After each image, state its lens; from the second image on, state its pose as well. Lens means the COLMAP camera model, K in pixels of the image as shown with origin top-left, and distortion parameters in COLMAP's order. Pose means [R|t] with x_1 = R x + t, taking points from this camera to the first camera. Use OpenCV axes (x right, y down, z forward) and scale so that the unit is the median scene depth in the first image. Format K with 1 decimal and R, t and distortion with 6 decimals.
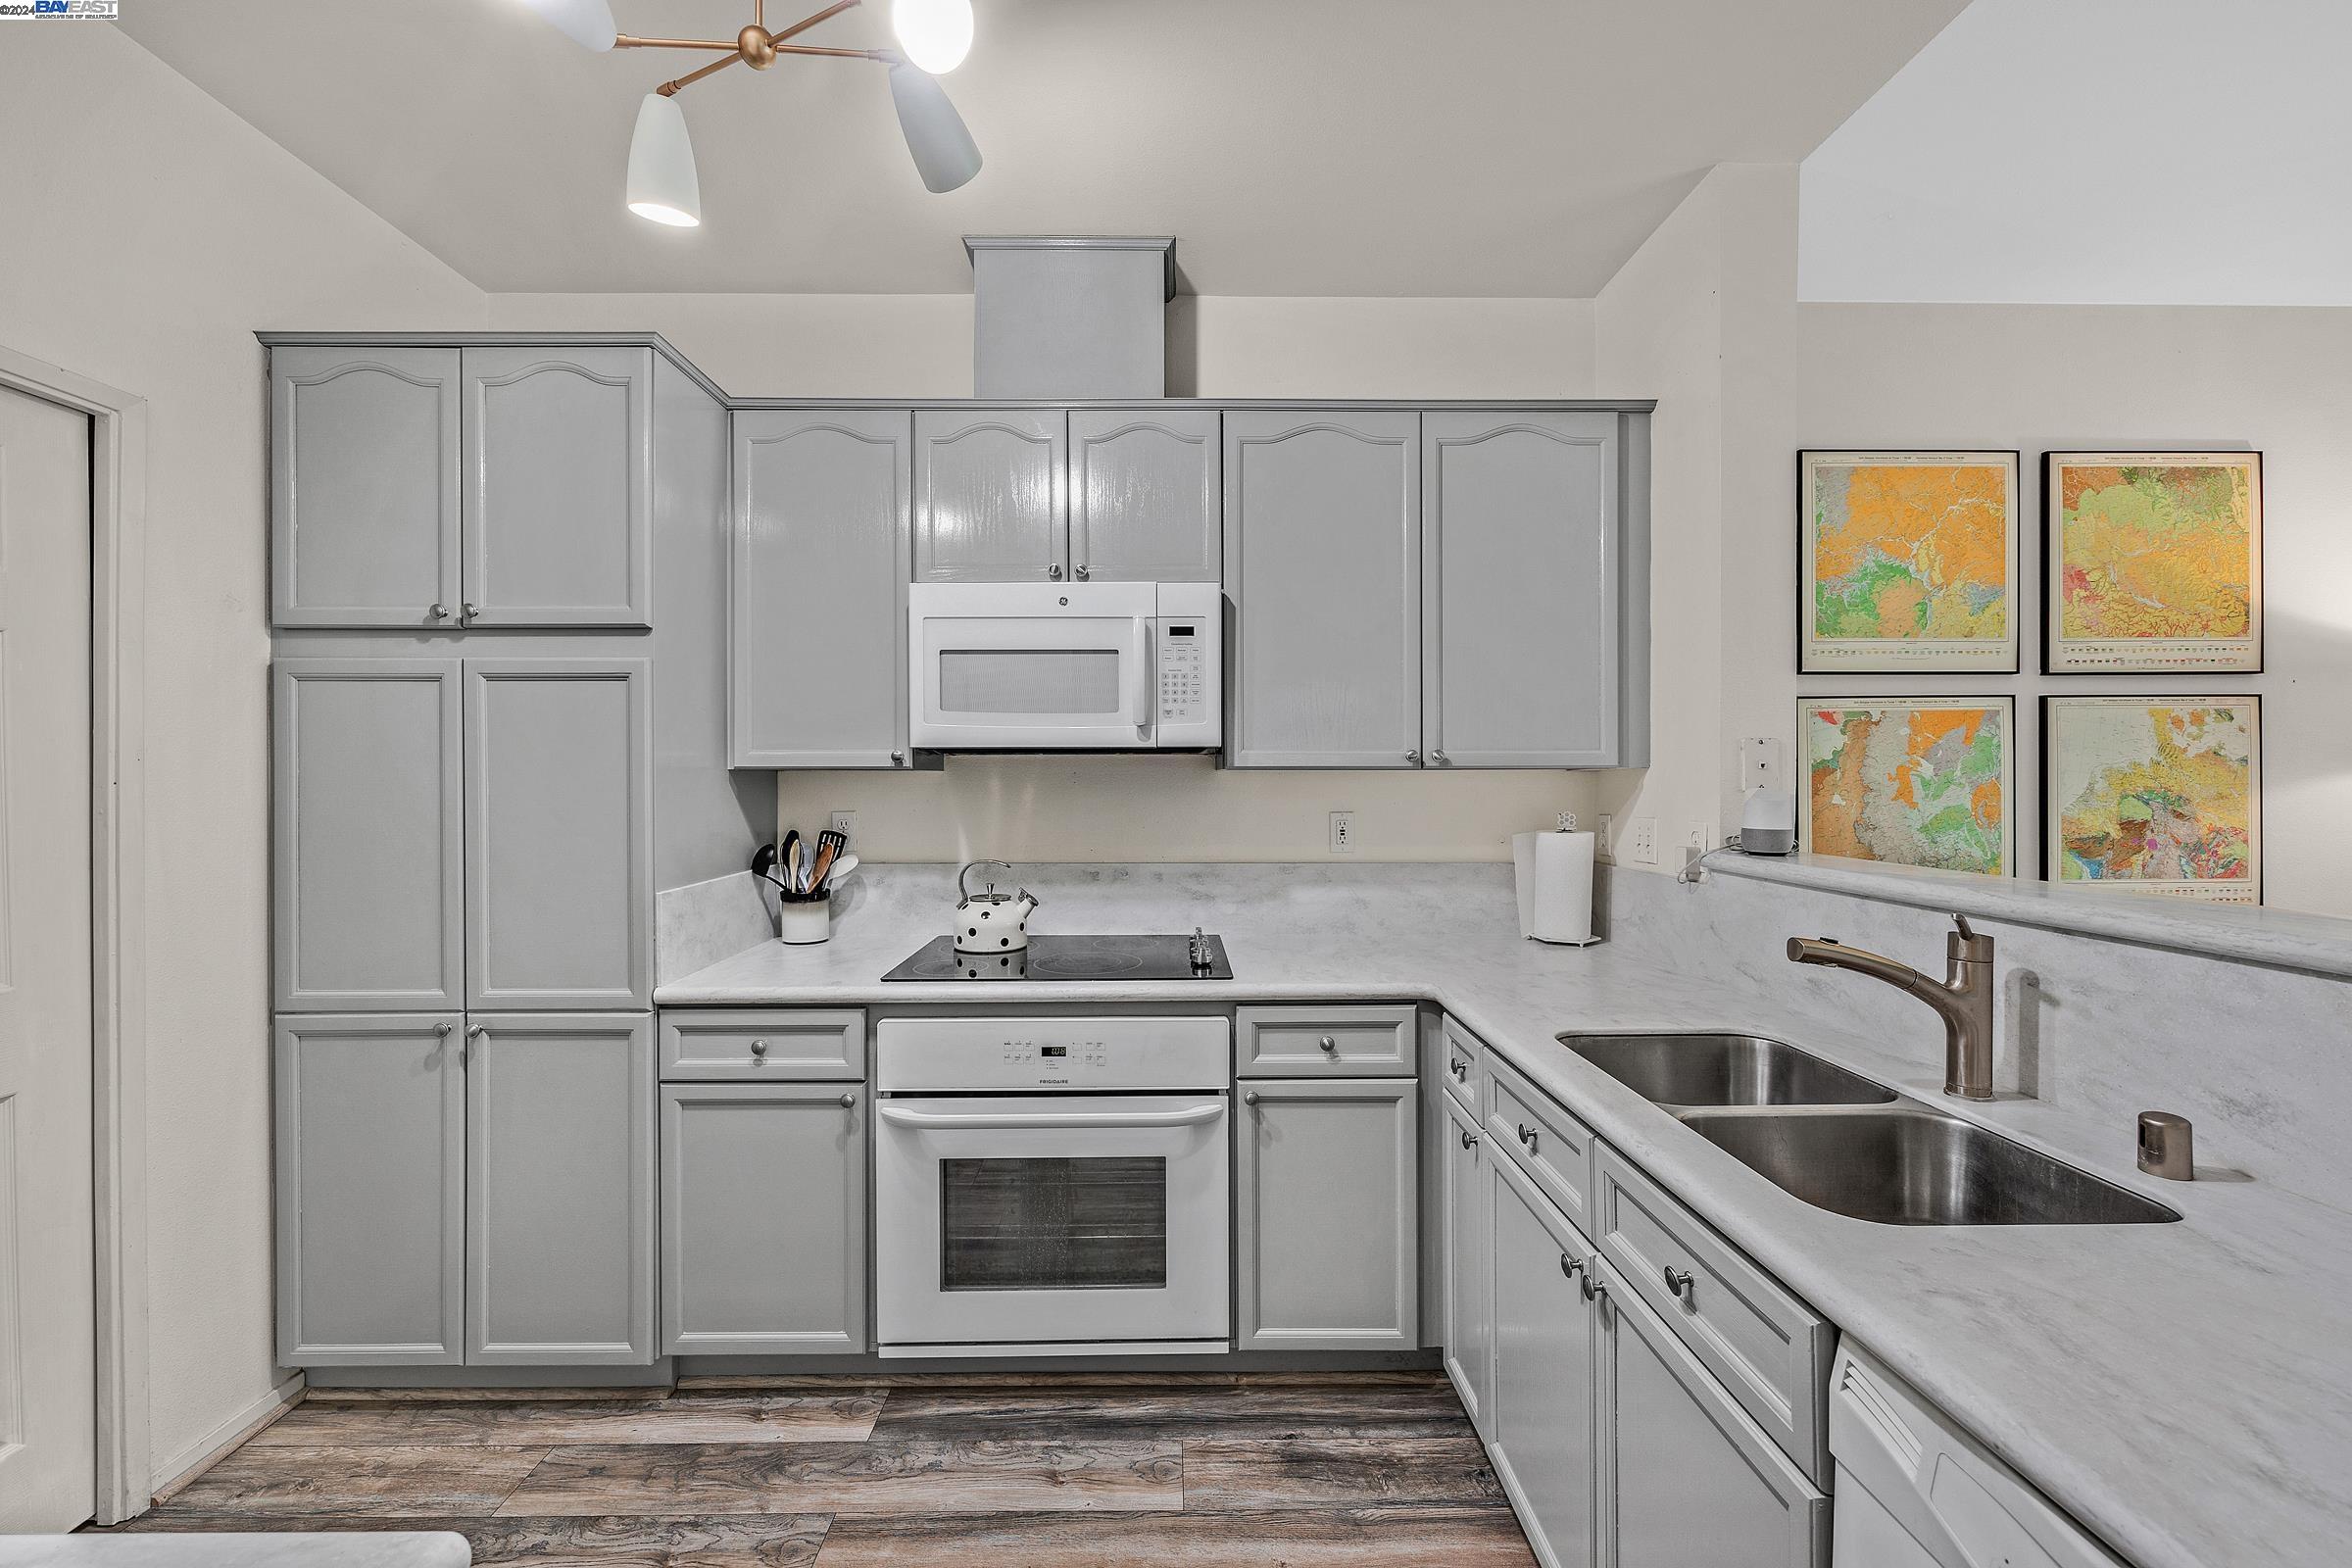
lens RADIAL K [[940.9, 0, 1182.5], [0, 940.9, 784.1], [0, 0, 1]] dist [-0.003585, 0.000501]
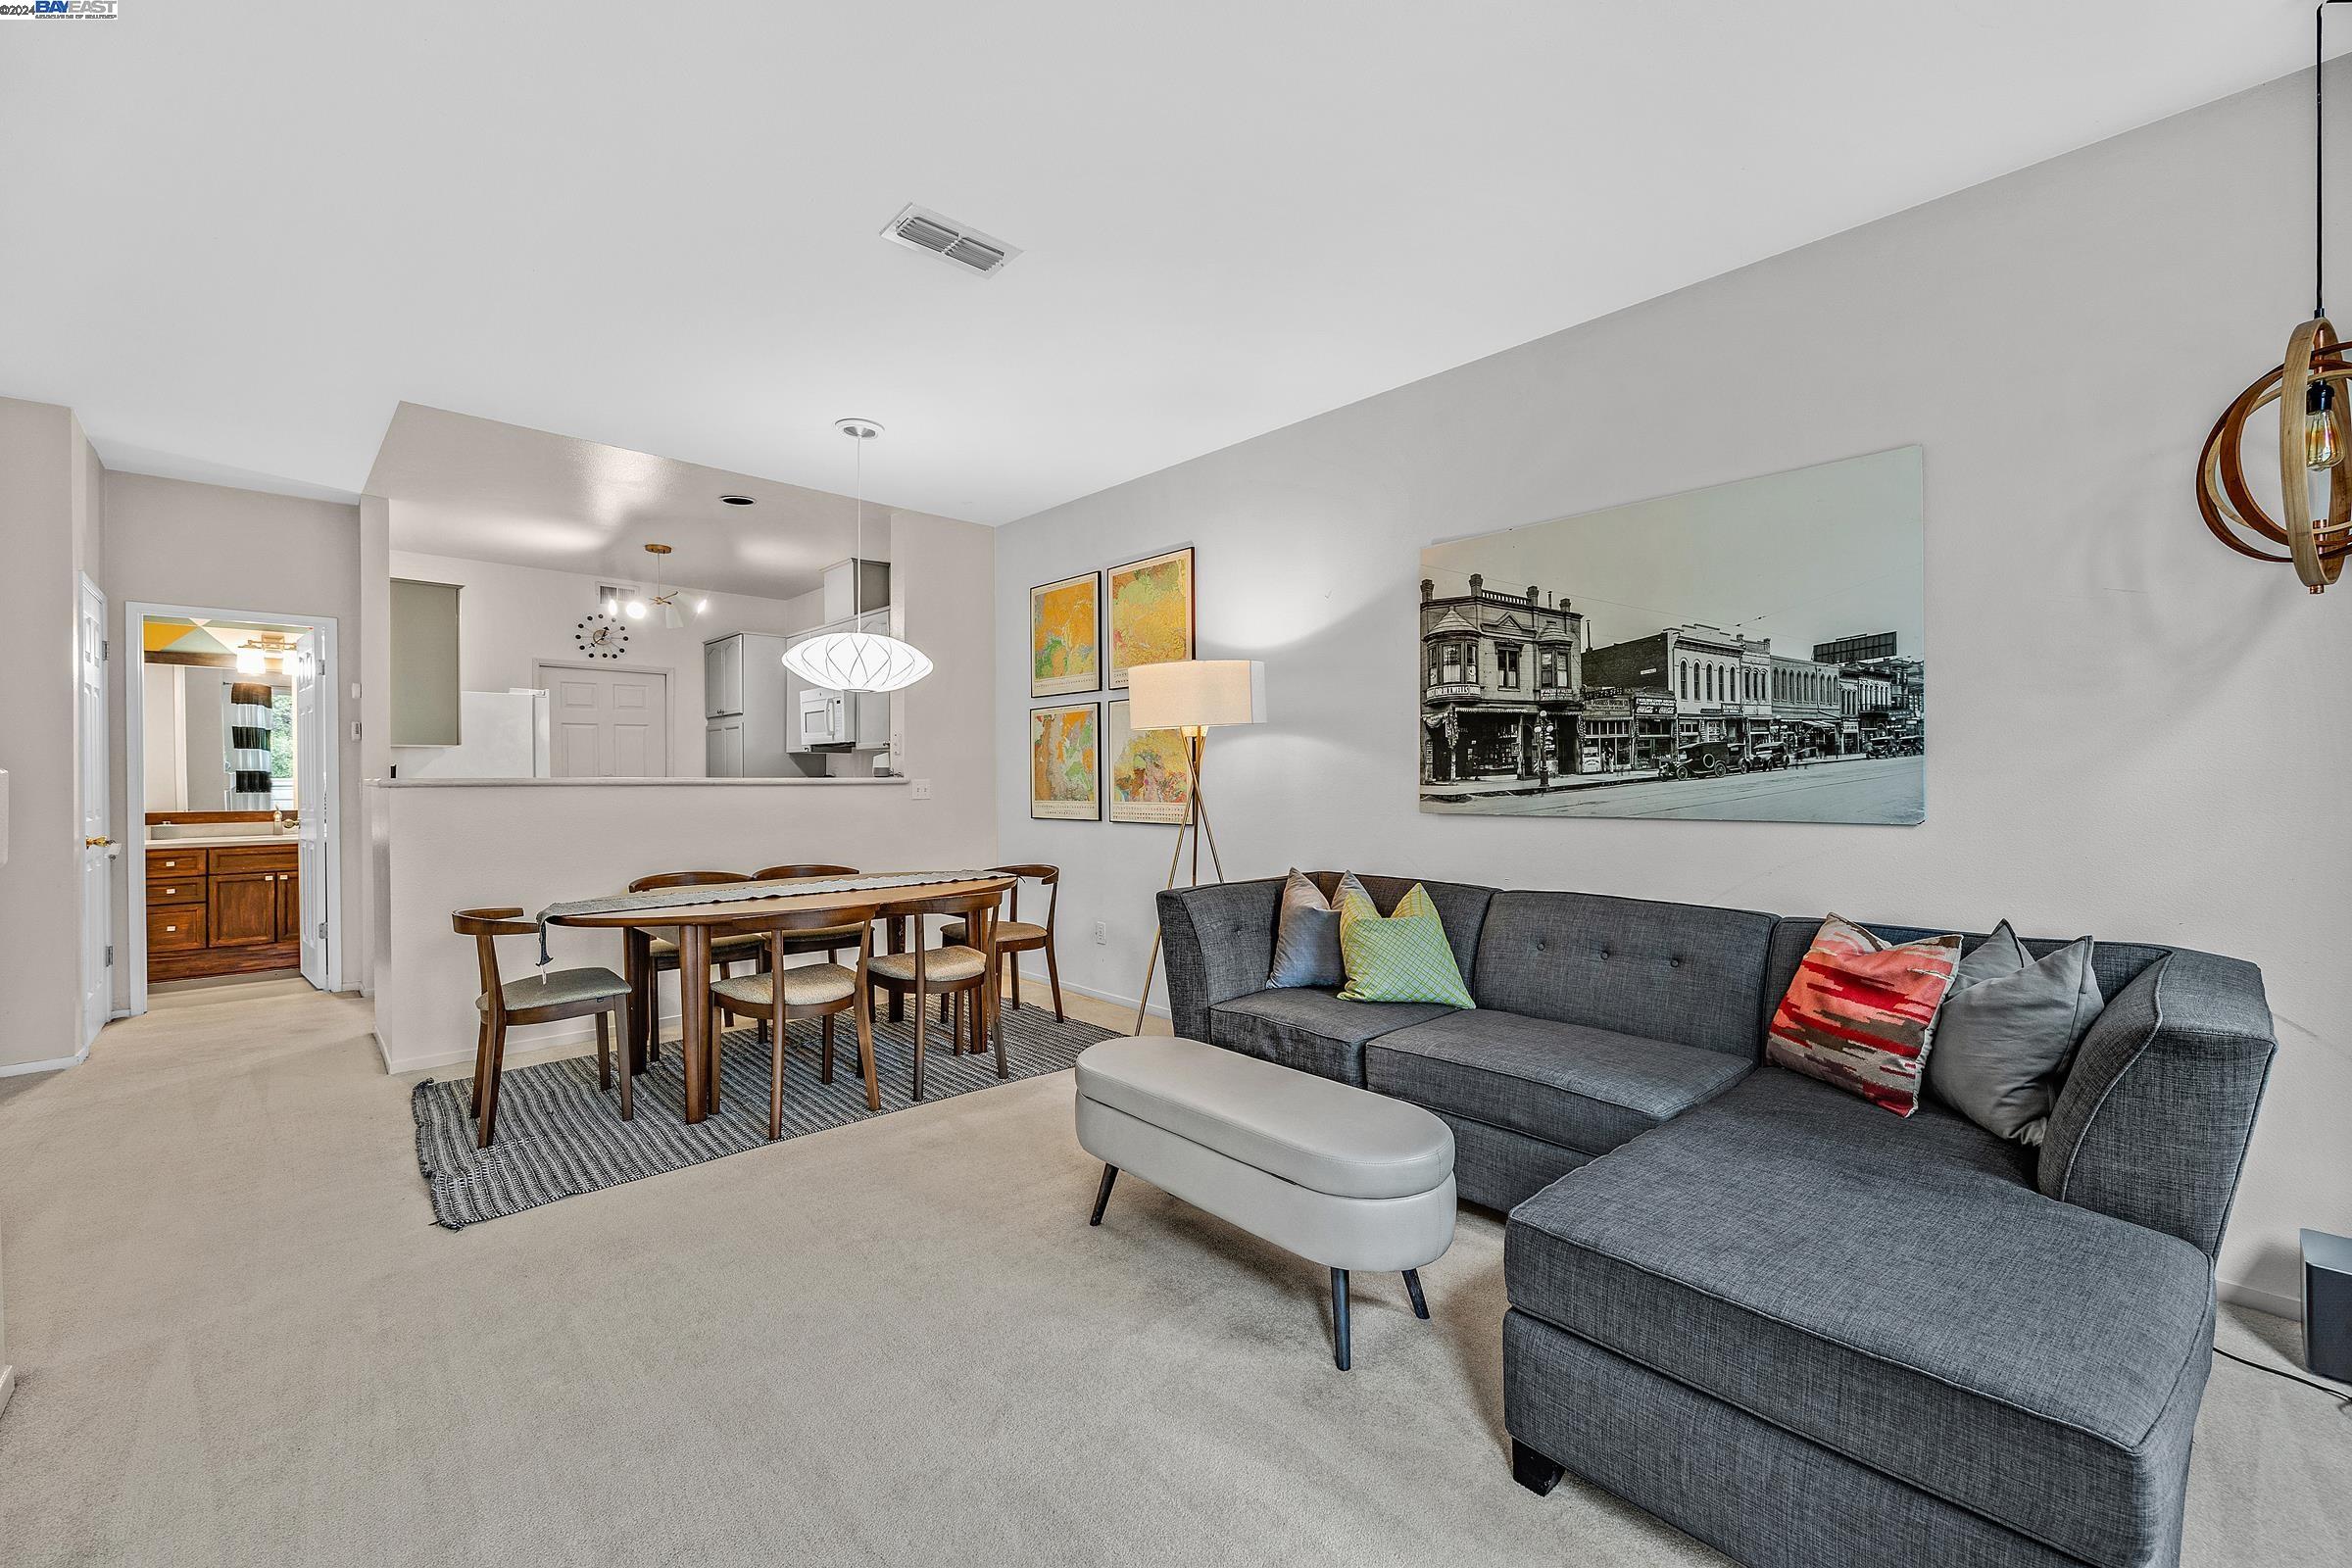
lens RADIAL K [[940.9, 0, 1169.6], [0, 940.9, 777.4], [0, 0, 1]] dist [-0.003585, 0.000501]
pose [[0.676993, -0.000019, -0.735989, 2.387734], [-0.003363, 0.999989, -0.003119, 0.061342], [0.735982, 0.004586, 0.676986, -0.163131]]
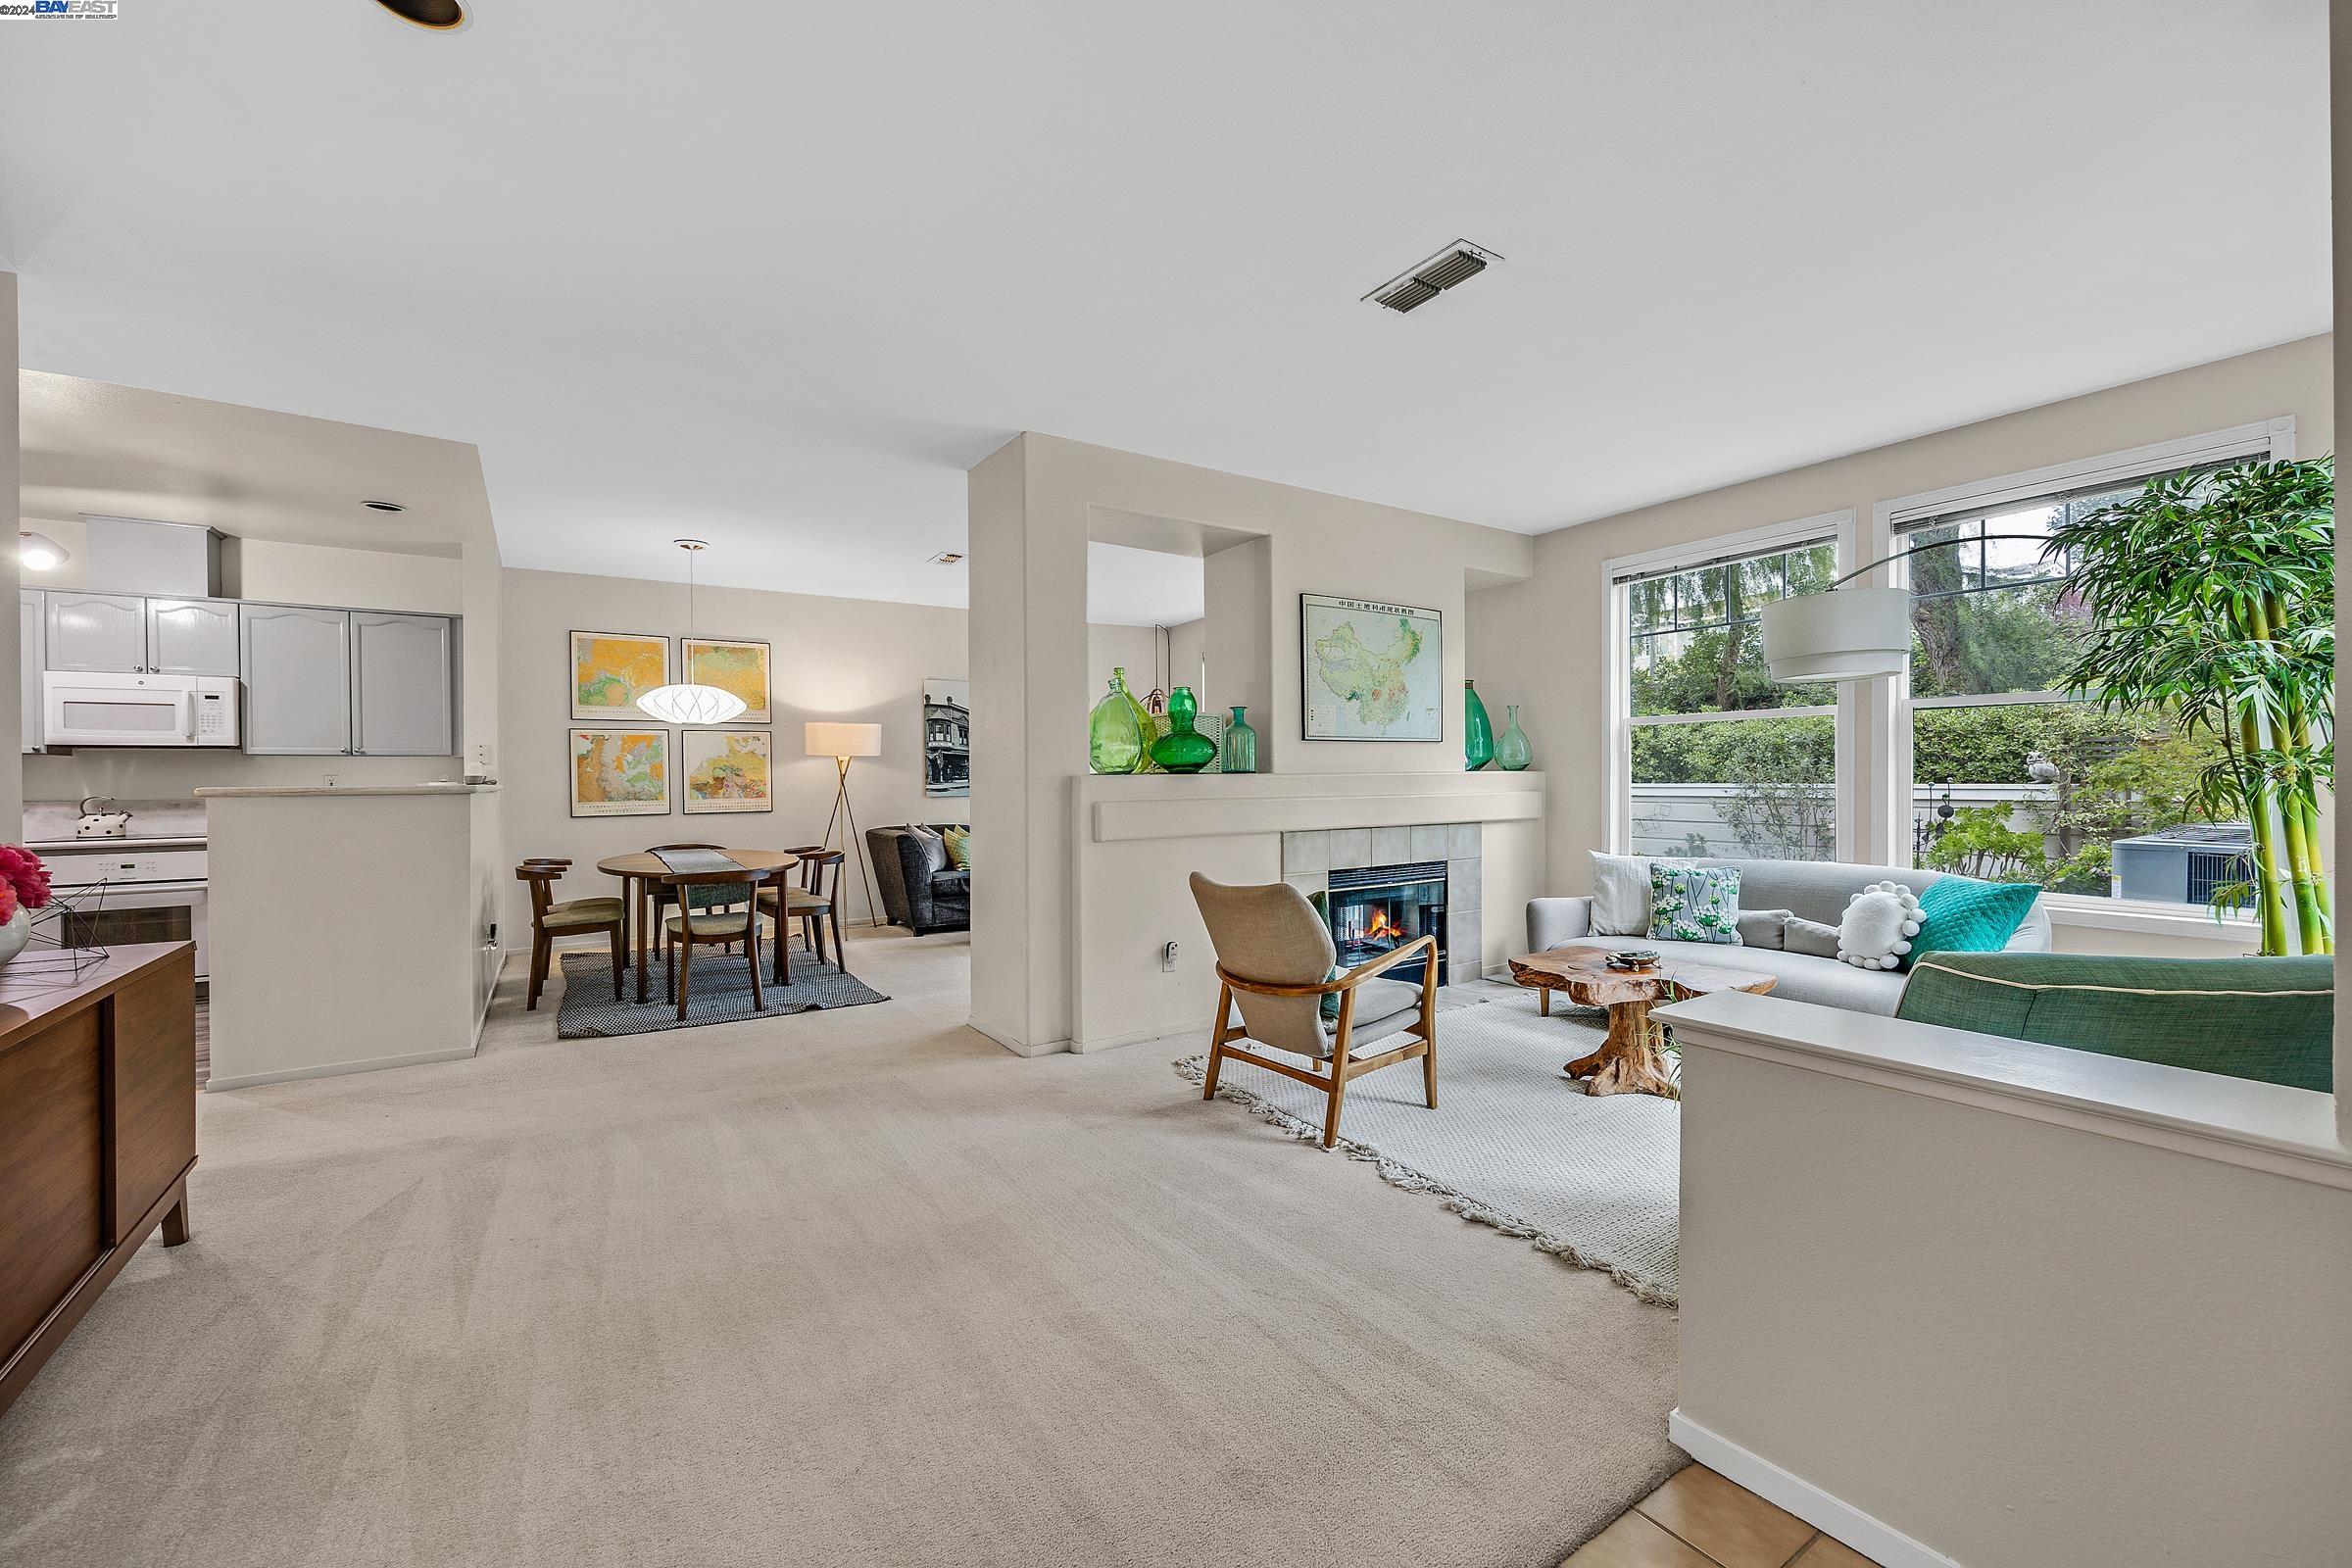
lens RADIAL K [[940.9, 0, 1169.0], [0, 940.9, 776.9], [0, 0, 1]] dist [-0.003585, 0.000501]
pose [[0.844241, -0.005605, 0.535935, 0.665773], [0.010692, 0.999922, -0.006384, 0.069906], [-0.535858, 0.011120, 0.844235, -1.992473]]
